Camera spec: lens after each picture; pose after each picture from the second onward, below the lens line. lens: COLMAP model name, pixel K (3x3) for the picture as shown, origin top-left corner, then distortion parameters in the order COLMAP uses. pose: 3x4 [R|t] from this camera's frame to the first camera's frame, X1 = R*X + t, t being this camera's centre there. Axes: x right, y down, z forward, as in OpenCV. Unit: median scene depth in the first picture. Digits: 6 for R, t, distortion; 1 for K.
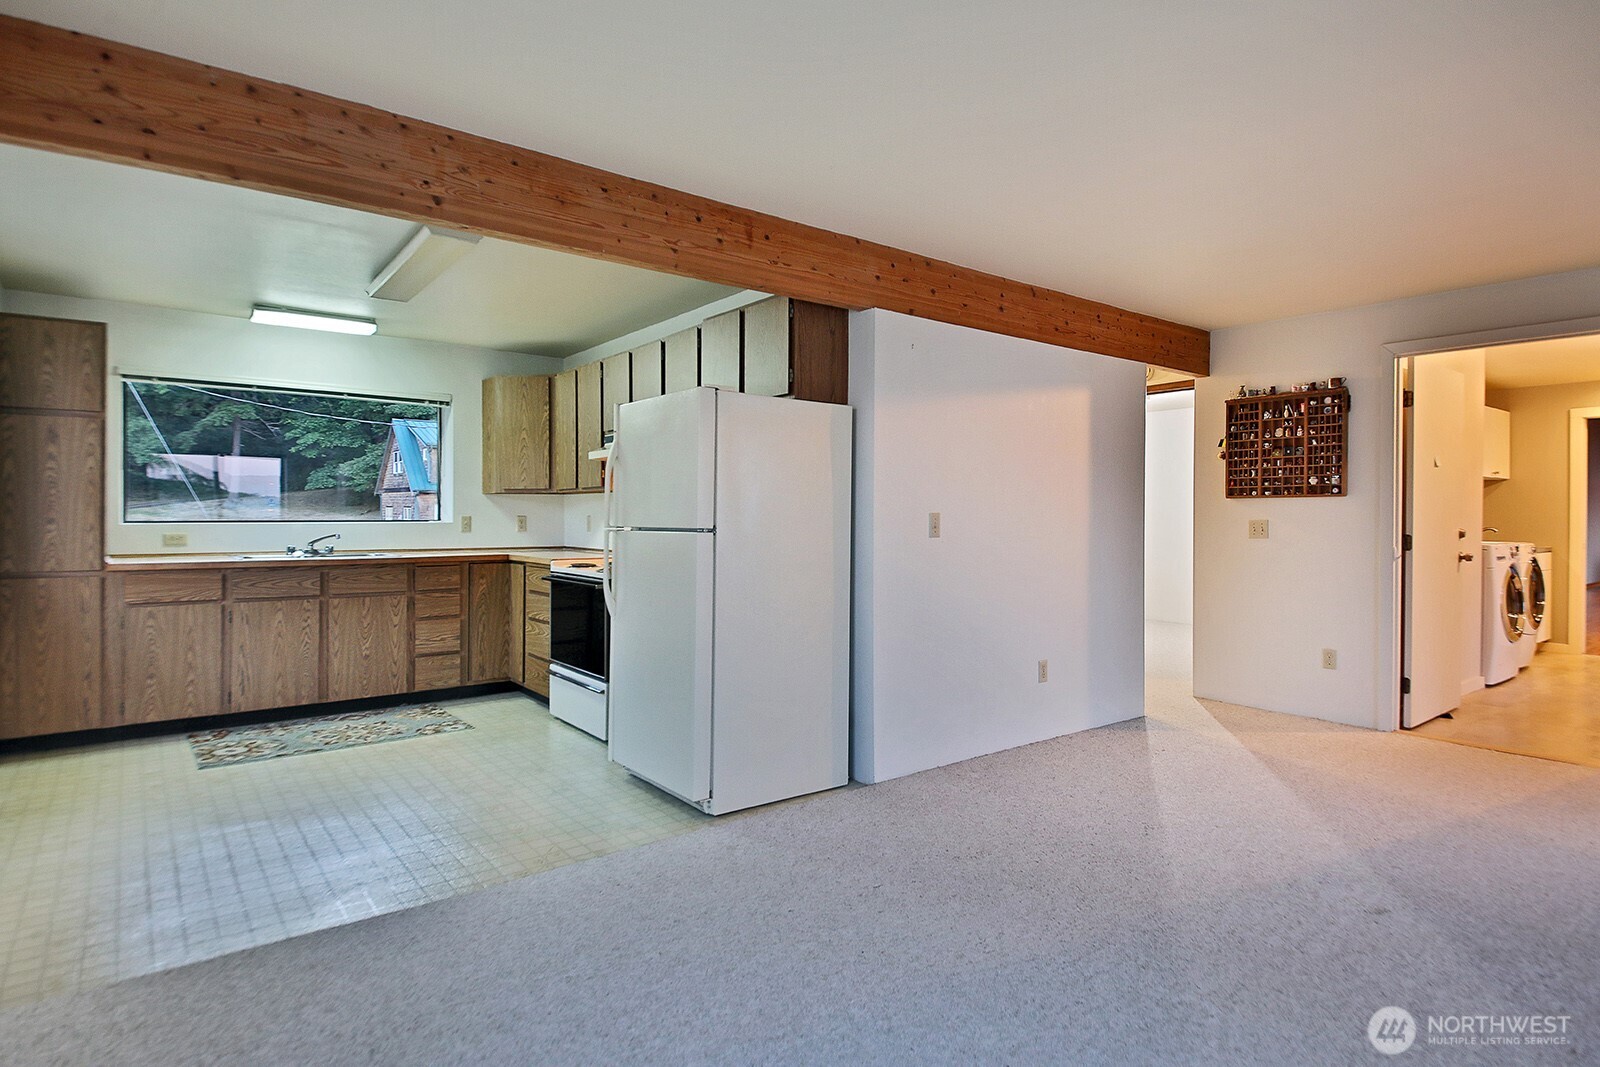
lens RADIAL K [[807.9, 0, 800.8], [0, 807.9, 517.0], [0, 0, 1]] dist [0.000713, -0.026175]
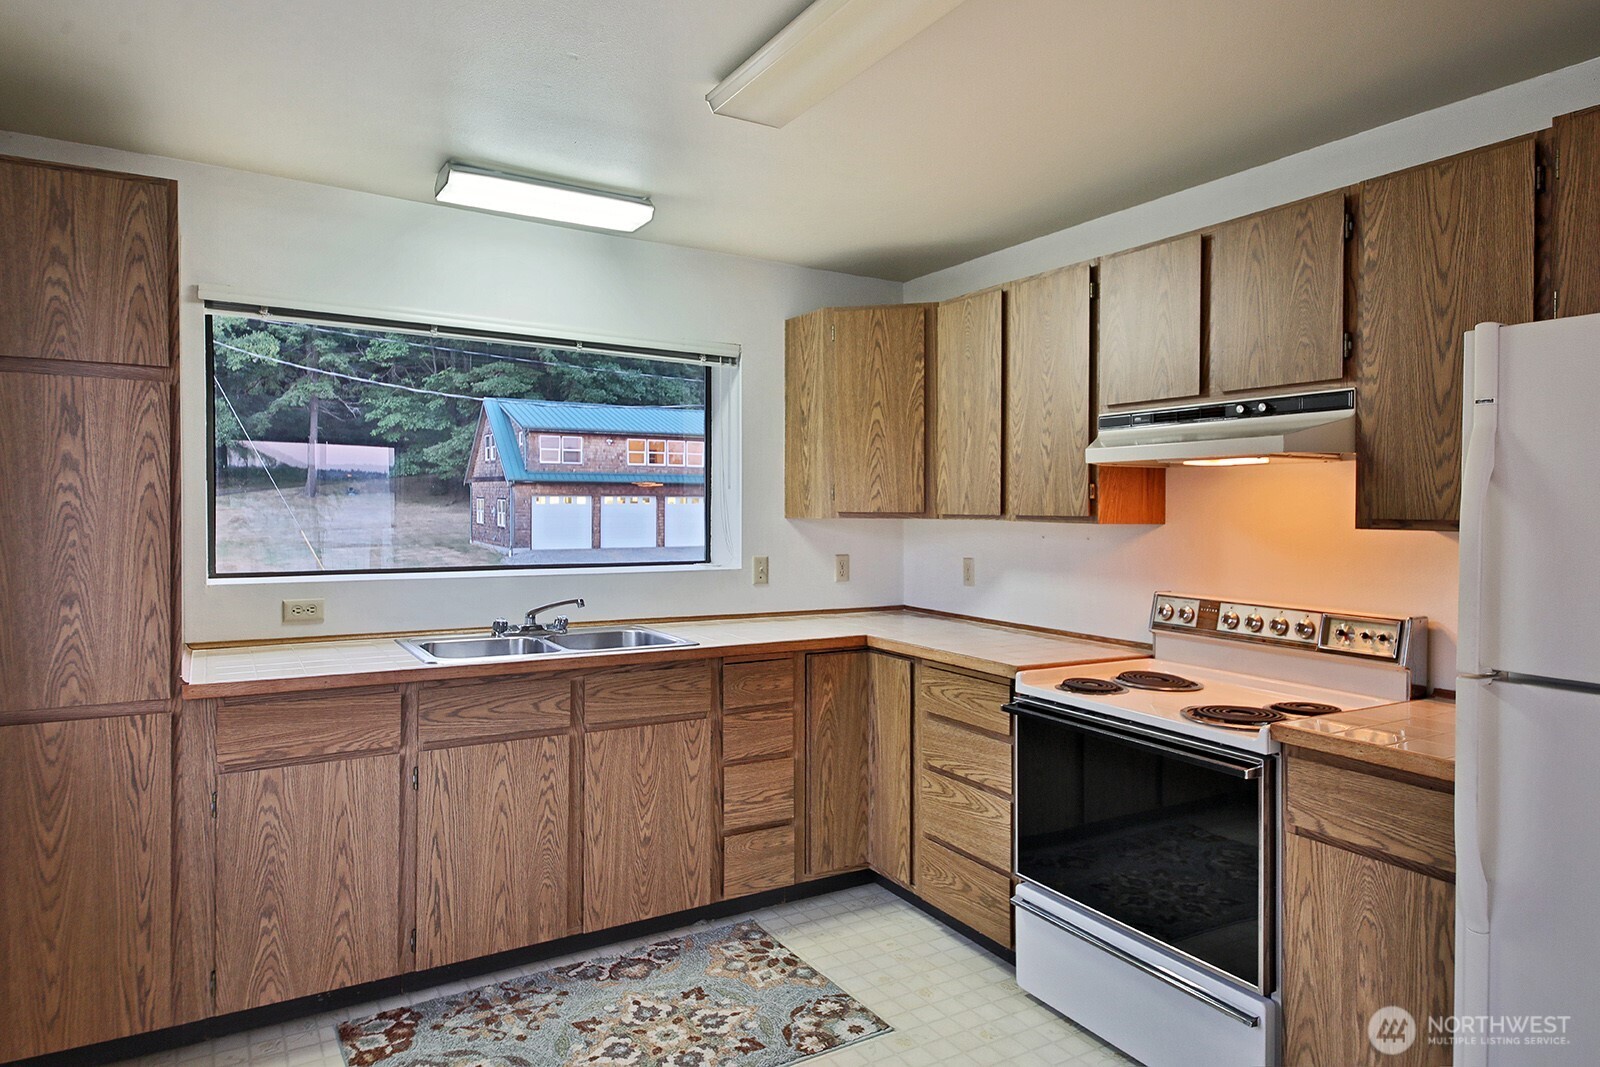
lens RADIAL K [[952.3, 0, 800.0], [0, 952.3, 533.5], [0, 0, 1]] dist [0.039232, -0.044995]
pose [[0.989735, 0.012293, -0.142388, -0.359532], [-0.008983, 0.999675, 0.023864, -0.042424], [0.142635, -0.022340, 0.989523, 0.410140]]
